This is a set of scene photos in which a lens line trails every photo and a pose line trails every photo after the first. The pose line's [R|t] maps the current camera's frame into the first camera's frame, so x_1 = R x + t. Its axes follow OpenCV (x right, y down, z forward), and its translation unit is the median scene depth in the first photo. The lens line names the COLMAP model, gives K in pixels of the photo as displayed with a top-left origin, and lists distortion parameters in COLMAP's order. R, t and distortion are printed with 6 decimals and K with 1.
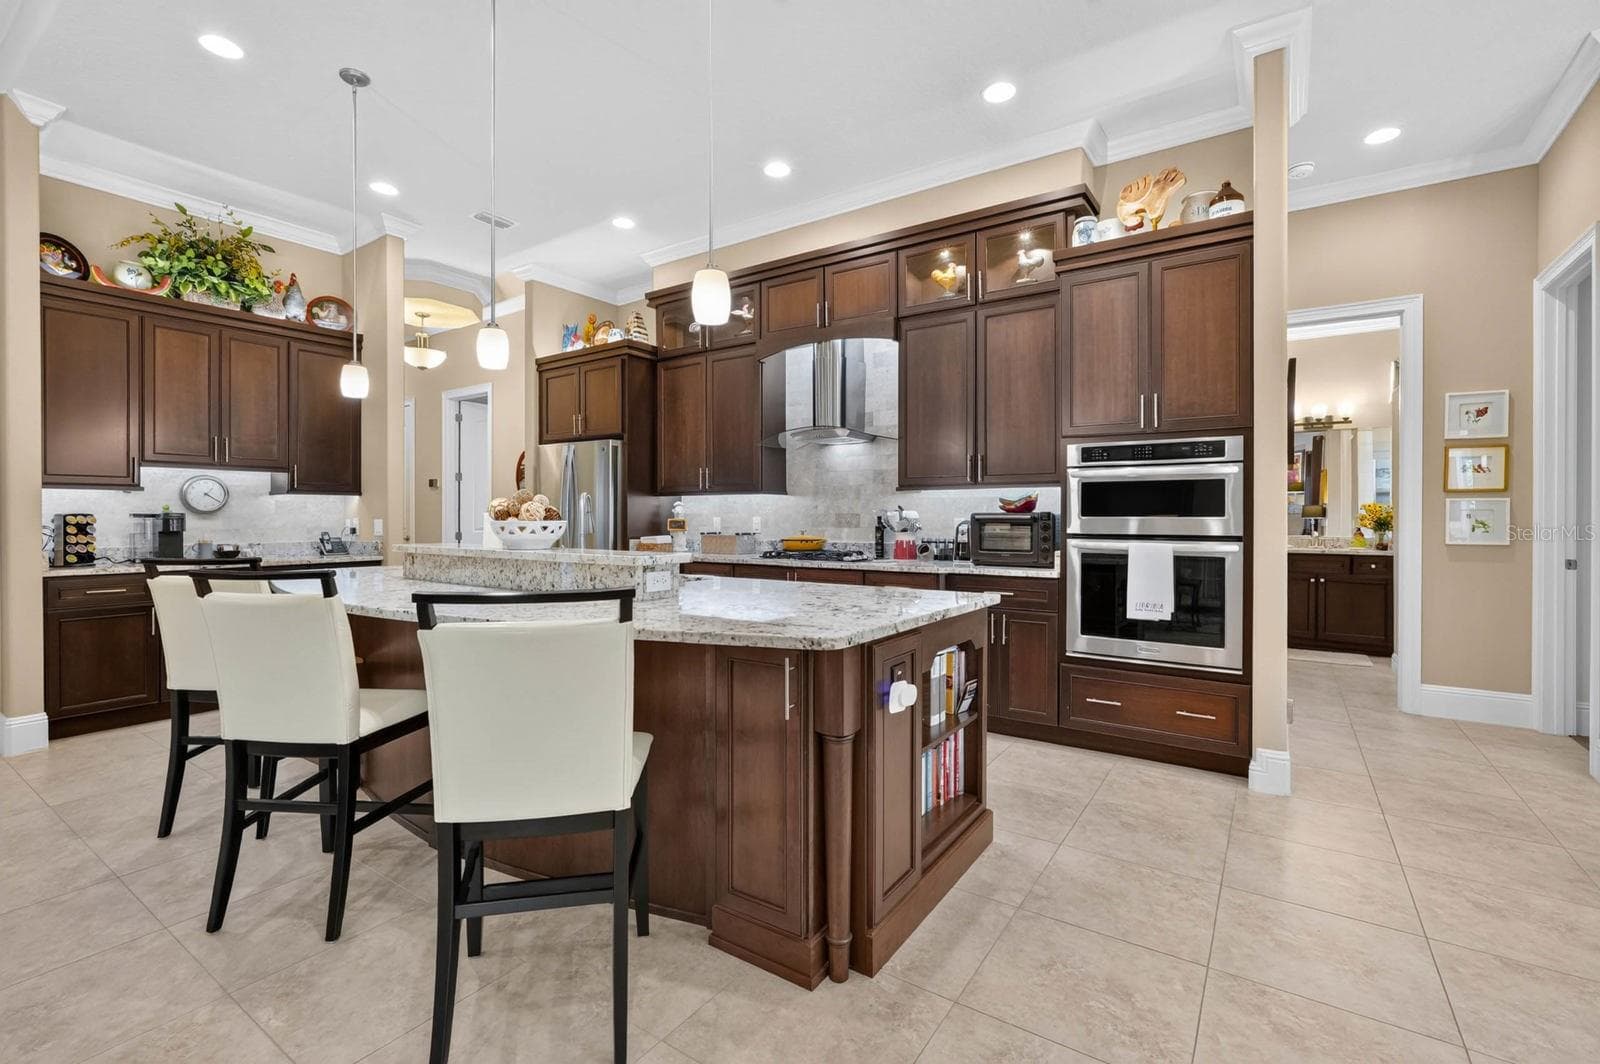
lens RADIAL K [[715.5, 0, 796.3], [0, 715.5, 516.5], [0, 0, 1]] dist [-0.007416, 0.000464]
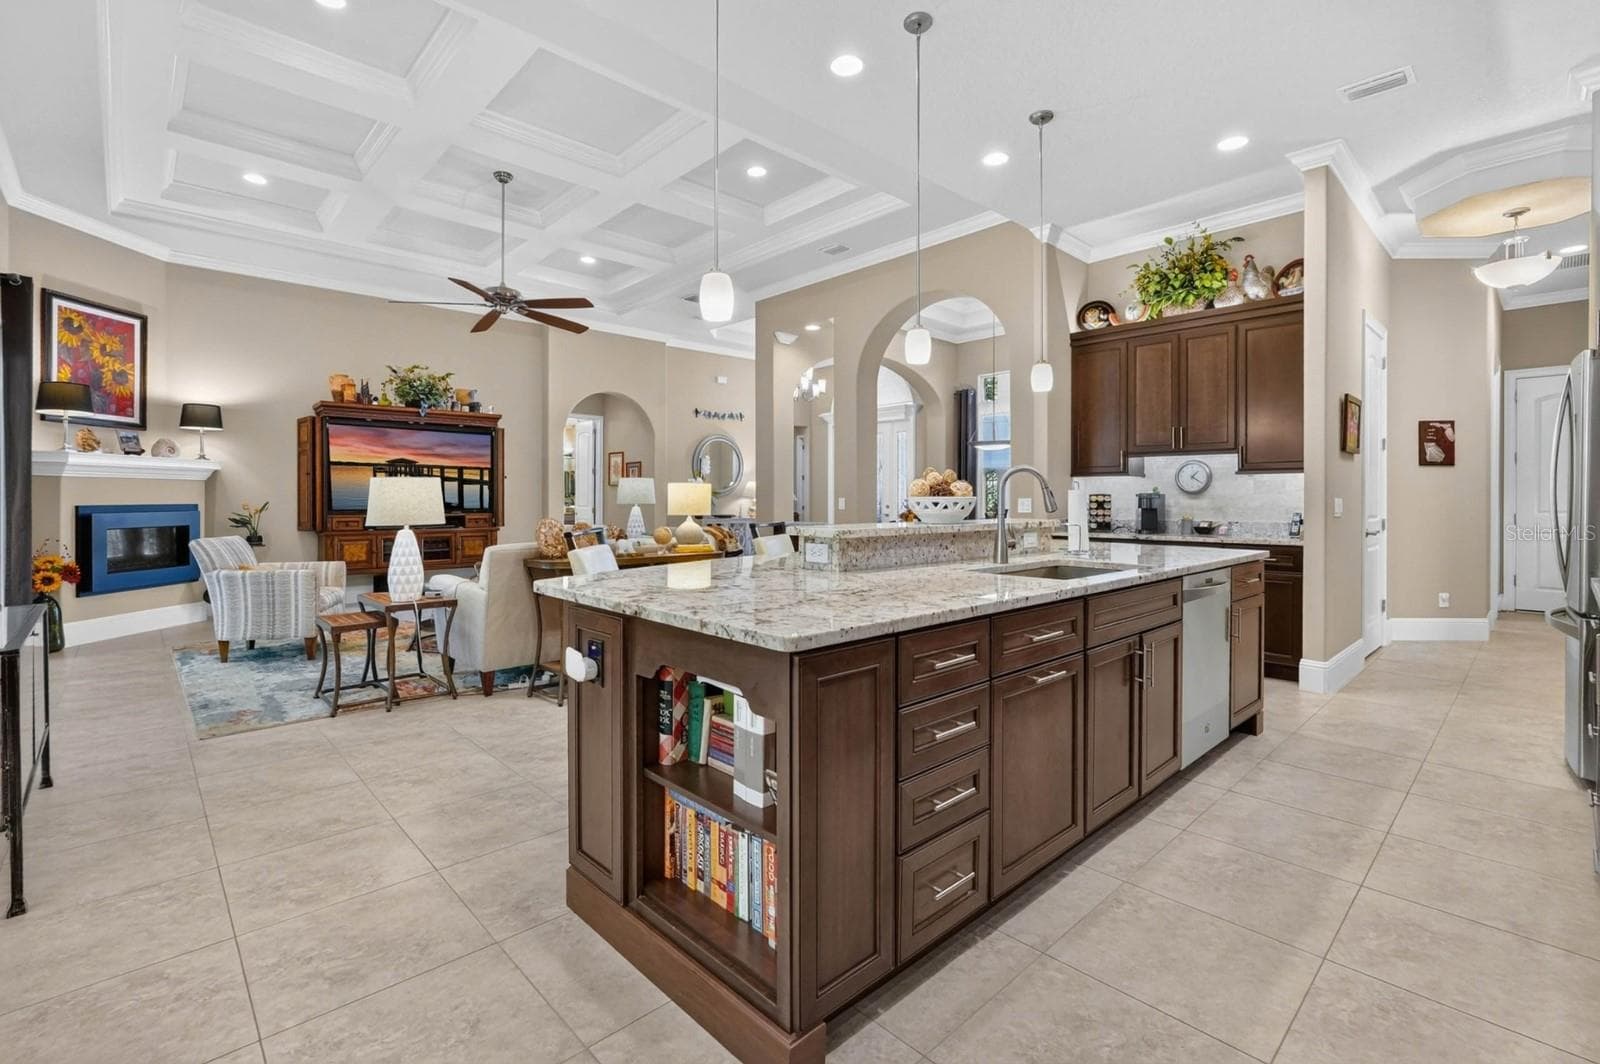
lens RADIAL K [[714.4, 0, 794.8], [0, 714.4, 500.3], [0, 0, 1]] dist [-0.010604, -0.000136]
pose [[-0.212866, 0.003135, -0.977076, 0.520733], [-0.005726, 0.999974, 0.004456, 0.005796], [0.977065, 0.006544, -0.212842, 0.741809]]
